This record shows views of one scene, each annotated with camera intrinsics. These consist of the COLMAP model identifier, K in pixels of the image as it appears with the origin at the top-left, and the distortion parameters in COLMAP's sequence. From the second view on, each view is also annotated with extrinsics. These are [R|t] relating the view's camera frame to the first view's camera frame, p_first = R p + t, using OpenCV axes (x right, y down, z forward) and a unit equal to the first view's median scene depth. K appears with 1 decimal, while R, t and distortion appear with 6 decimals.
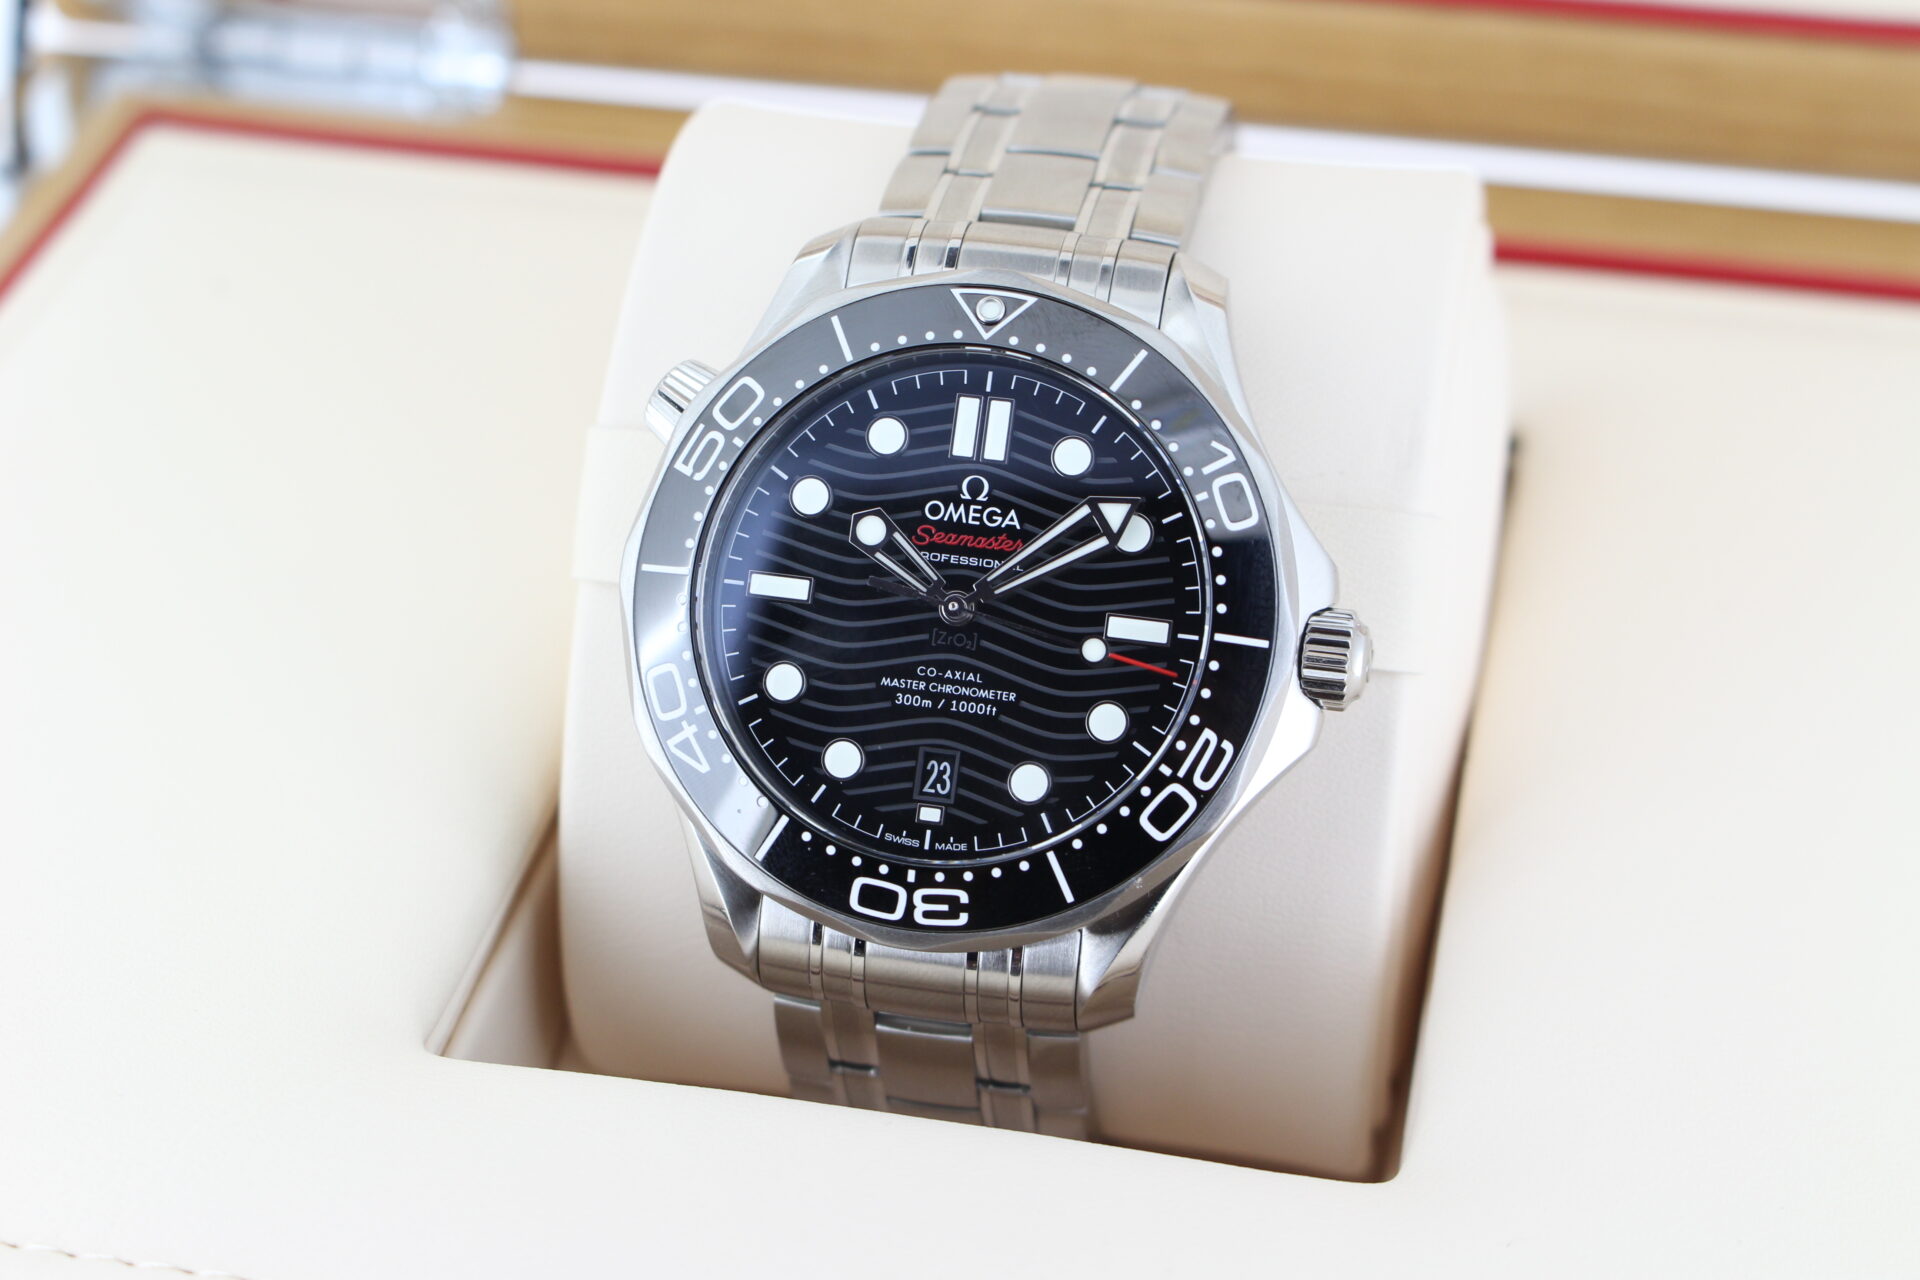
lens RADIAL K [[3534.1, 0, 962.5], [0, 3534.1, 684.3], [0, 0, 1]] dist [-0.019378, -0.032811]
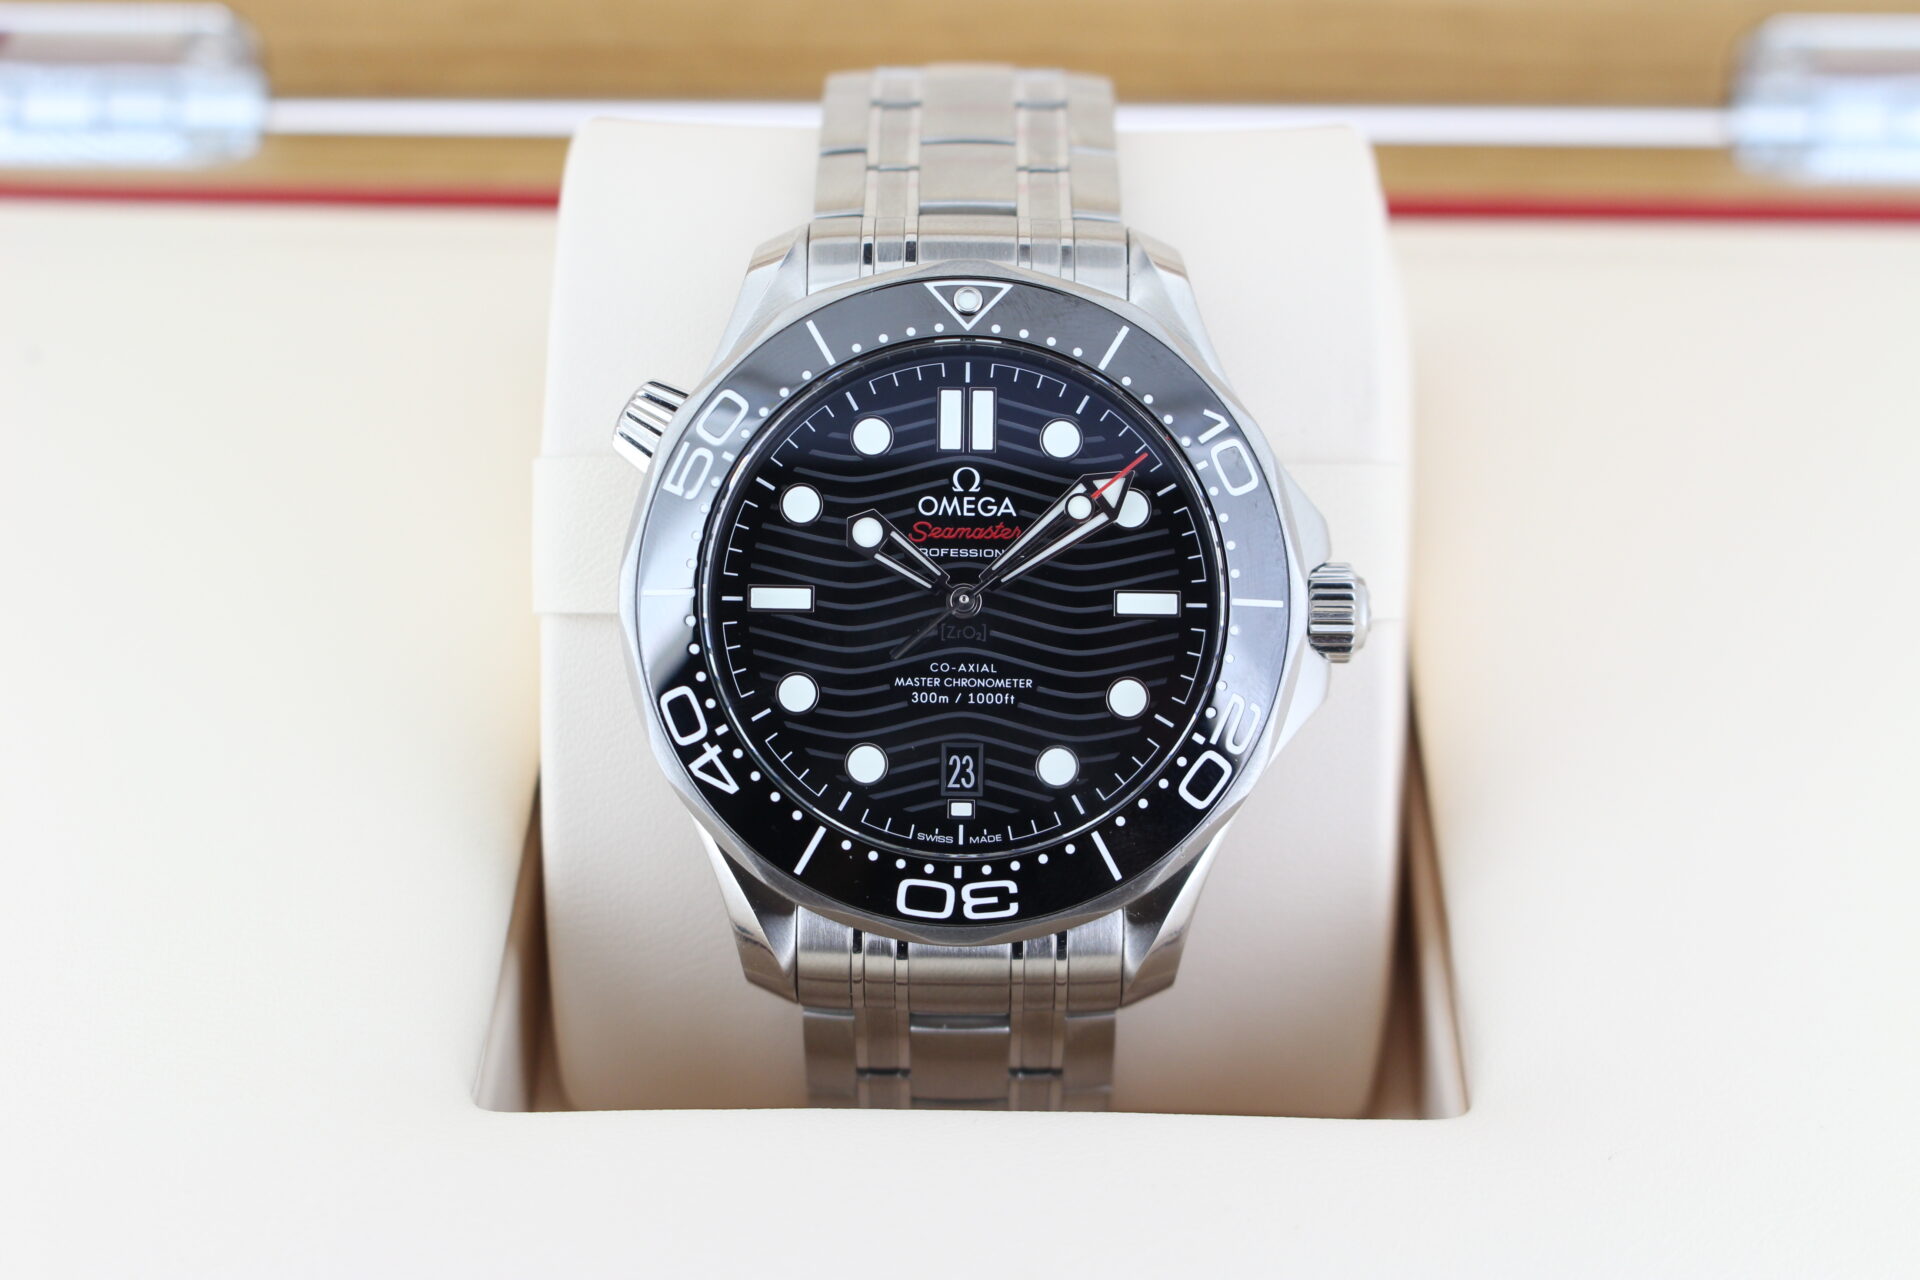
lens RADIAL K [[3534.1, 0, 962.5], [0, 3534.1, 684.3], [0, 0, 1]] dist [-0.019378, -0.032811]
pose [[0.982158, -0.106671, 0.154875, -0.158826], [0.106535, 0.994266, 0.009203, -0.007367], [-0.154968, 0.007461, 0.987891, 0.014142]]
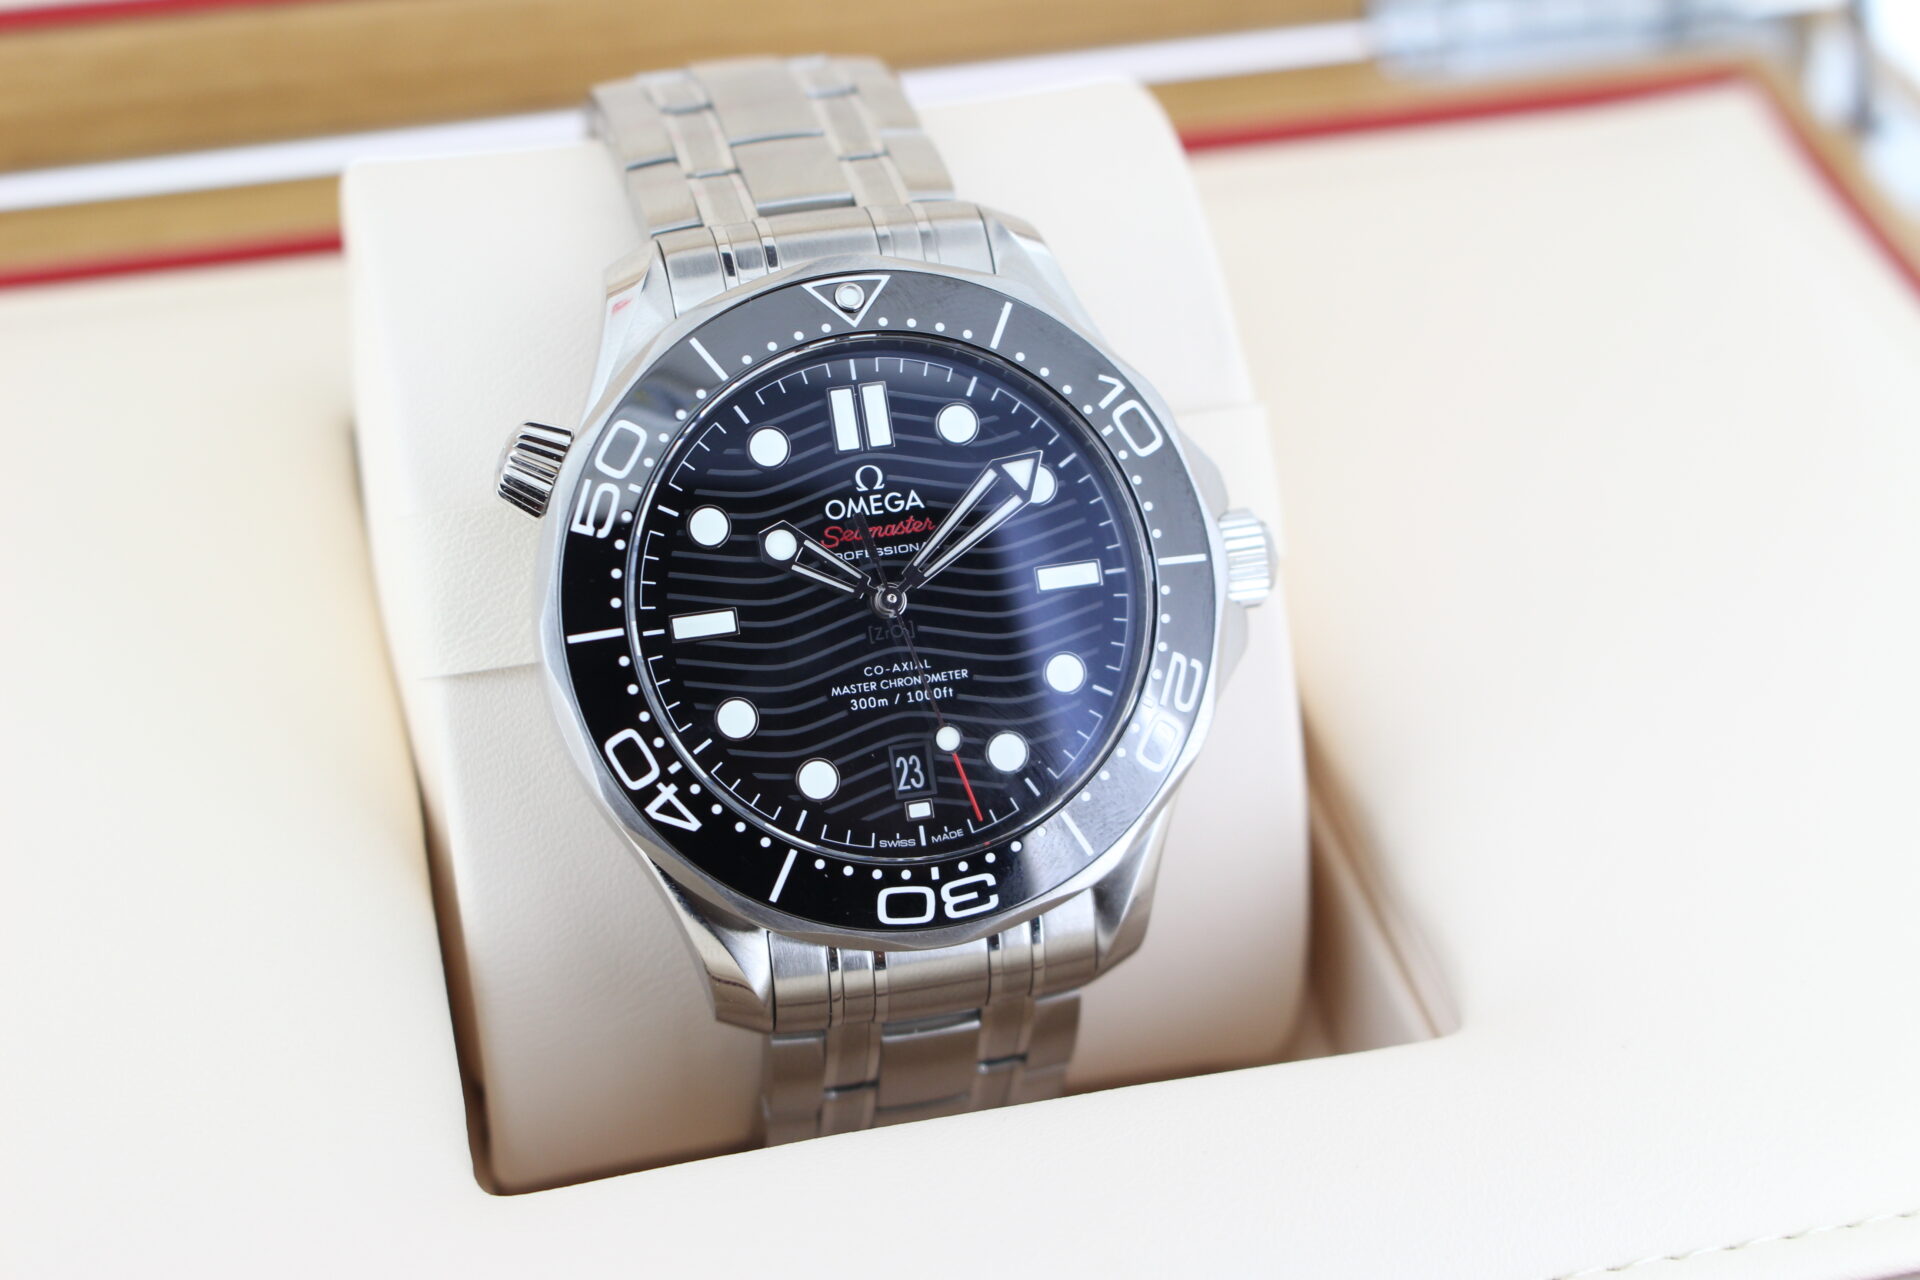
lens RADIAL K [[3534.1, 0, 962.5], [0, 3534.1, 684.3], [0, 0, 1]] dist [-0.019378, -0.032811]
pose [[0.908021, -0.251301, 0.335181, -0.317128], [0.248841, 0.967199, 0.051031, -0.043899], [-0.337011, 0.037069, 0.940771, 0.070672]]
